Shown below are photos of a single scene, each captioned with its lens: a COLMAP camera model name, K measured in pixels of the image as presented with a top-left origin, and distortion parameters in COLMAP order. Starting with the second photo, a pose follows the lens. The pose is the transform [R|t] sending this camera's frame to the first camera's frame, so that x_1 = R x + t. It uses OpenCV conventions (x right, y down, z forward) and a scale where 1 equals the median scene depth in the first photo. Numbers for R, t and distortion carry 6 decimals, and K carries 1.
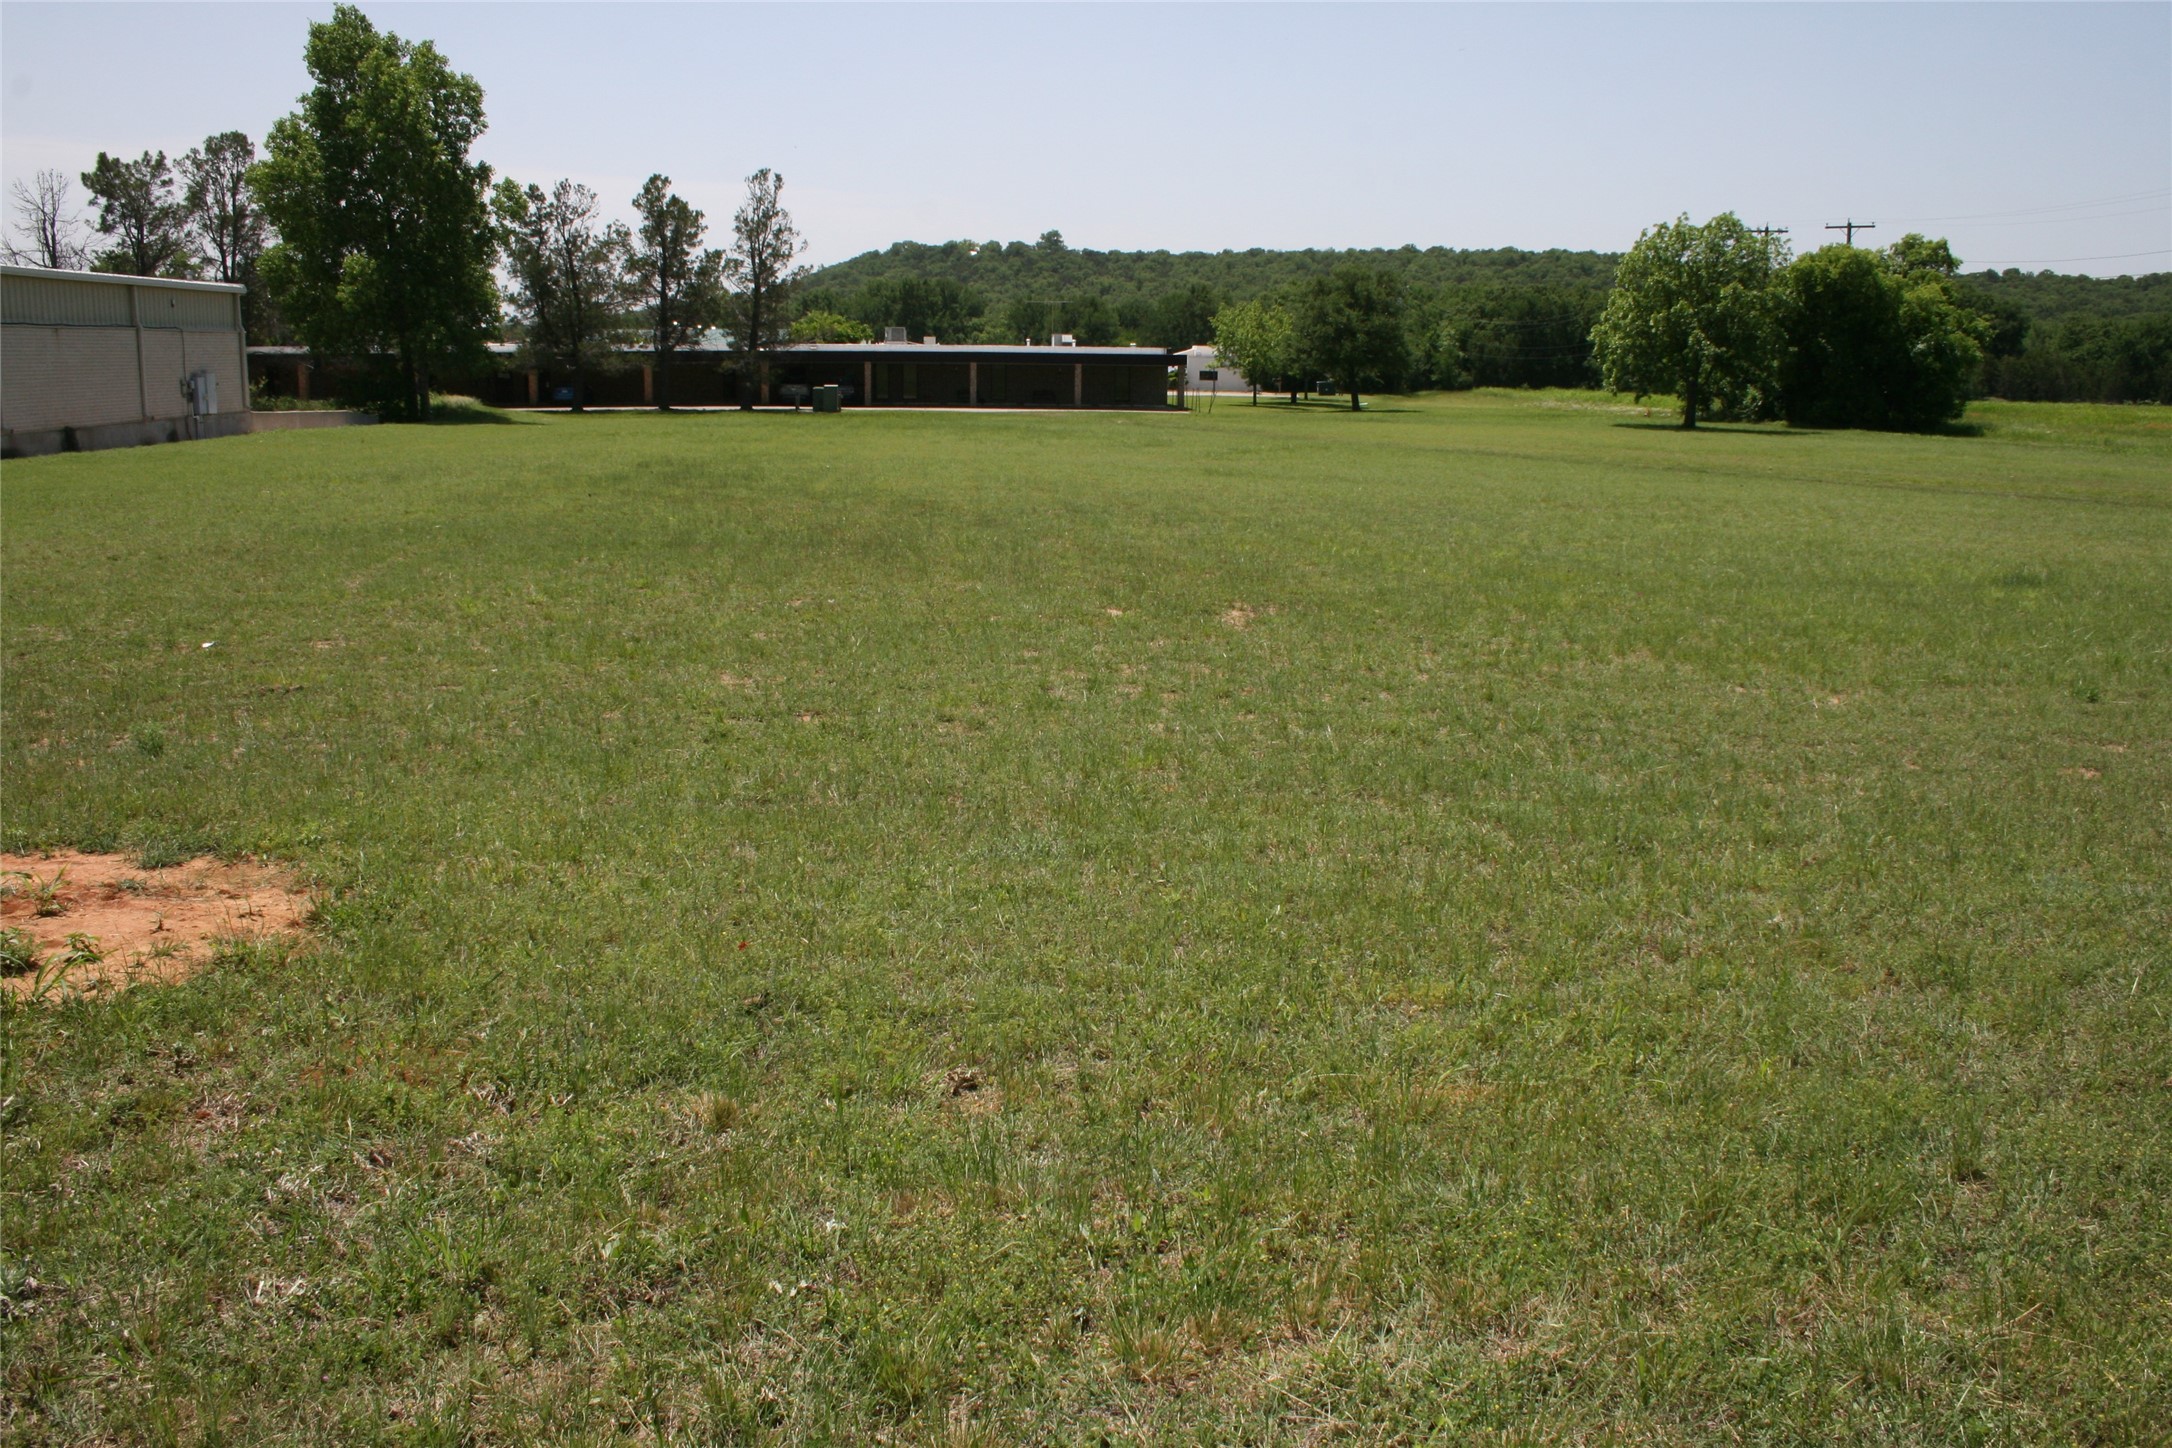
lens RADIAL K [[1808.9, 0, 1087.1], [0, 1808.9, 735.0], [0, 0, 1]] dist [-0.164731, 0.138800]
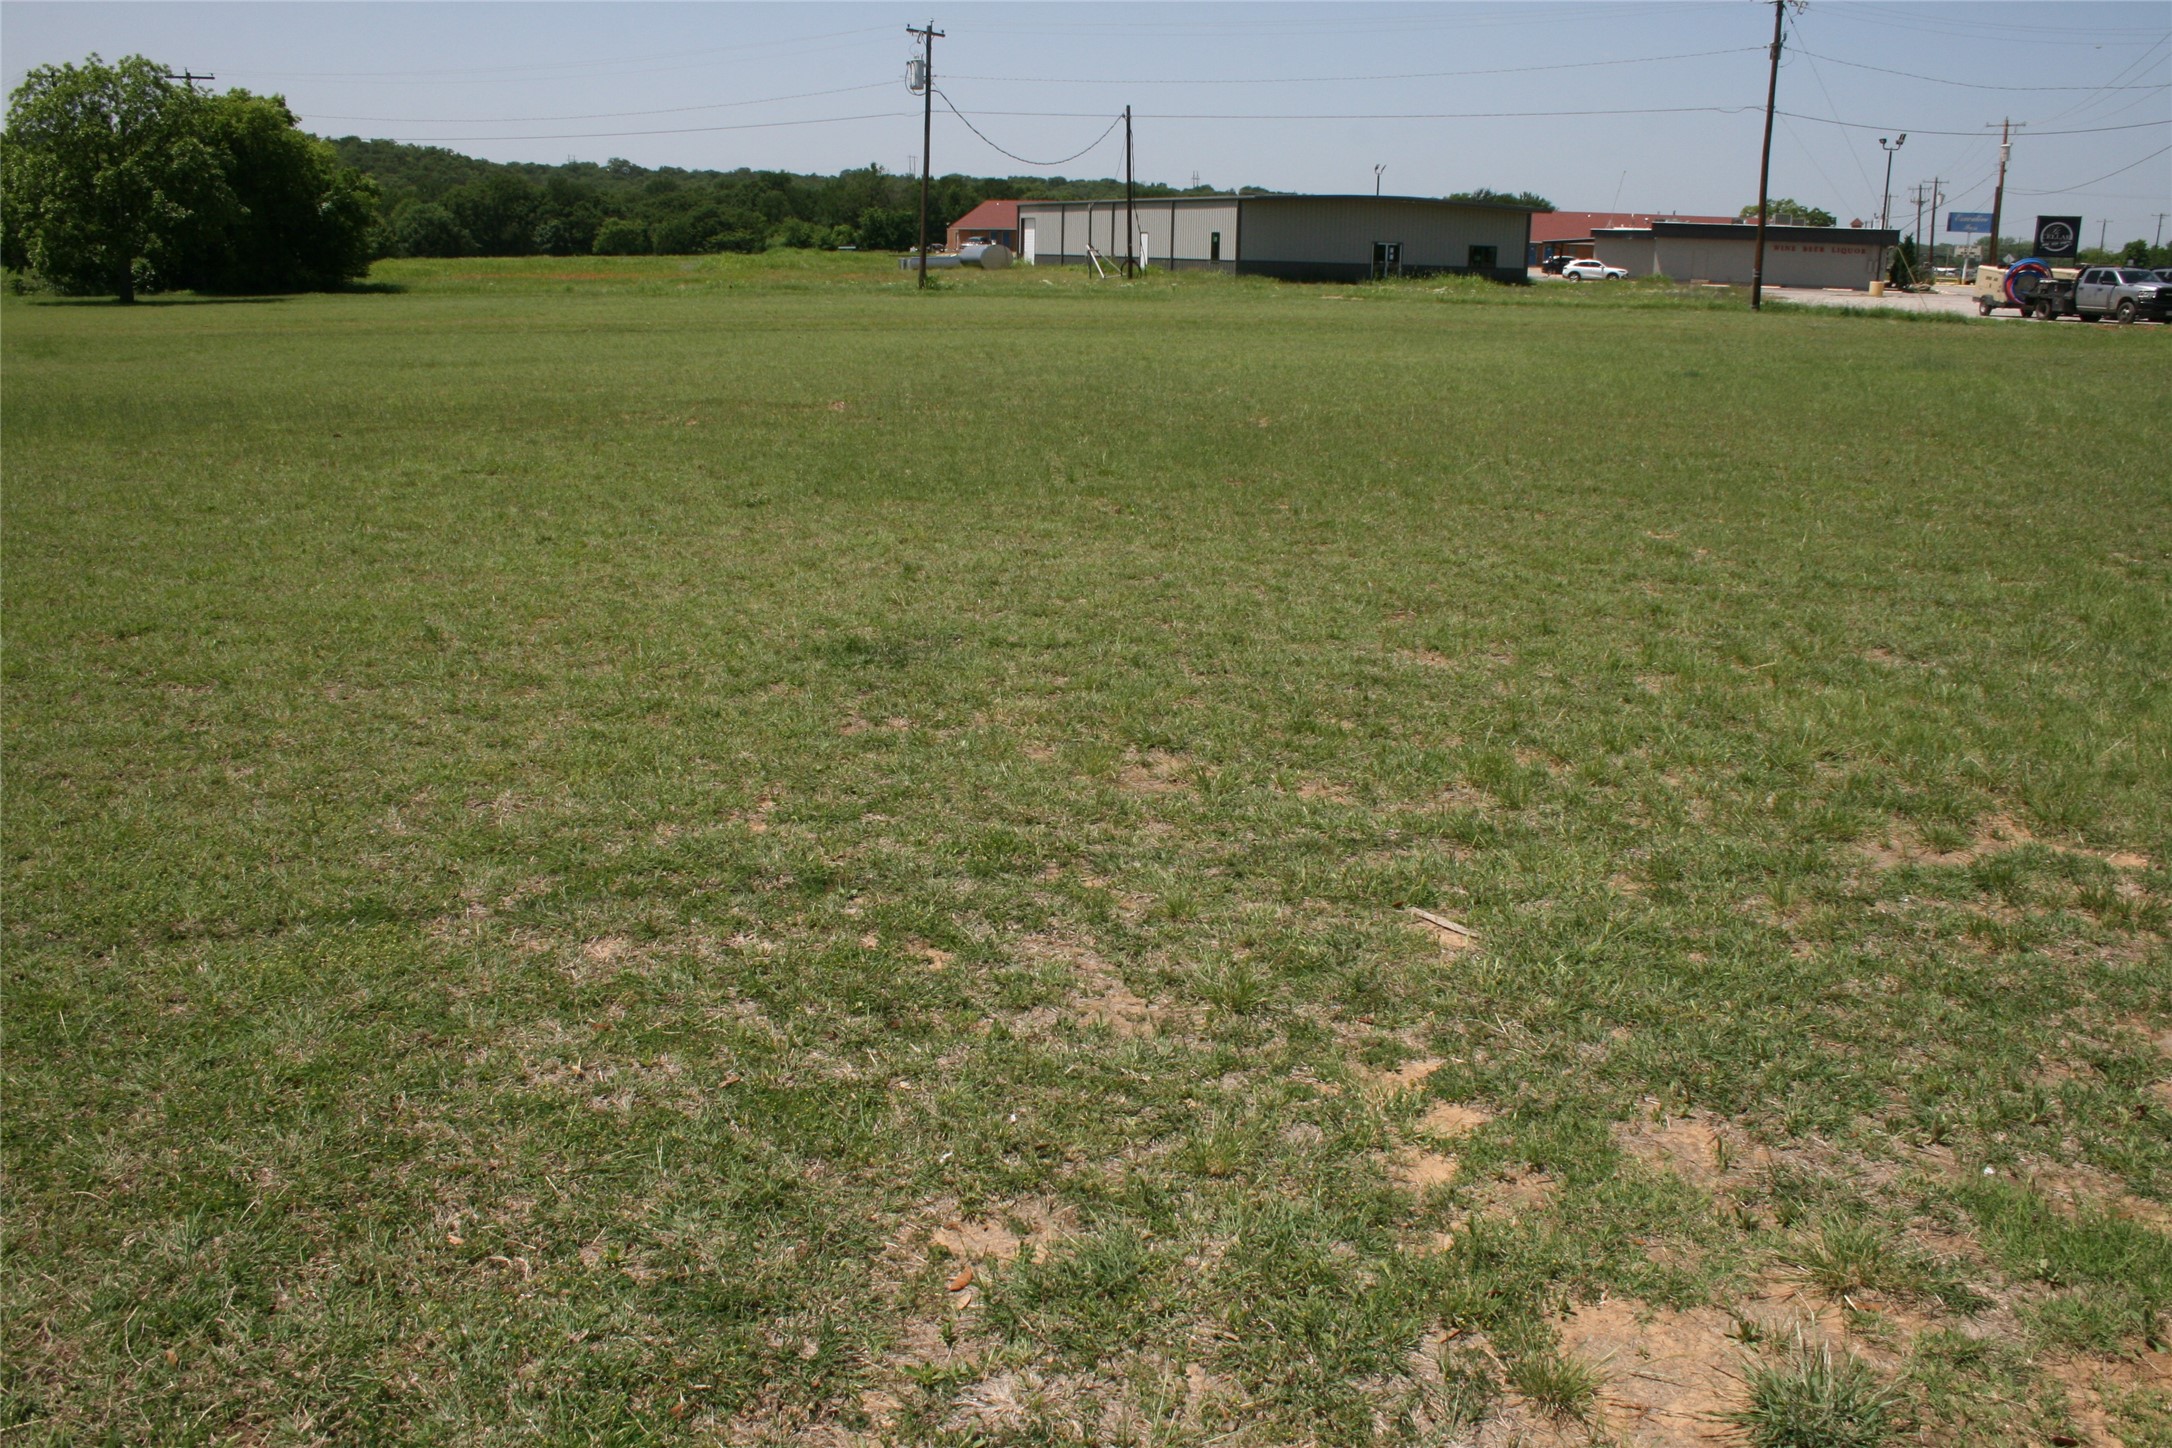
lens RADIAL K [[1808.9, 0, 1087.1], [0, 1808.9, 735.0], [0, 0, 1]] dist [-0.164731, 0.138800]
pose [[0.450711, -0.239780, 0.859863, -0.194876], [0.173363, 0.968421, 0.179182, -0.027847], [-0.875674, 0.068309, 0.478047, 0.137761]]
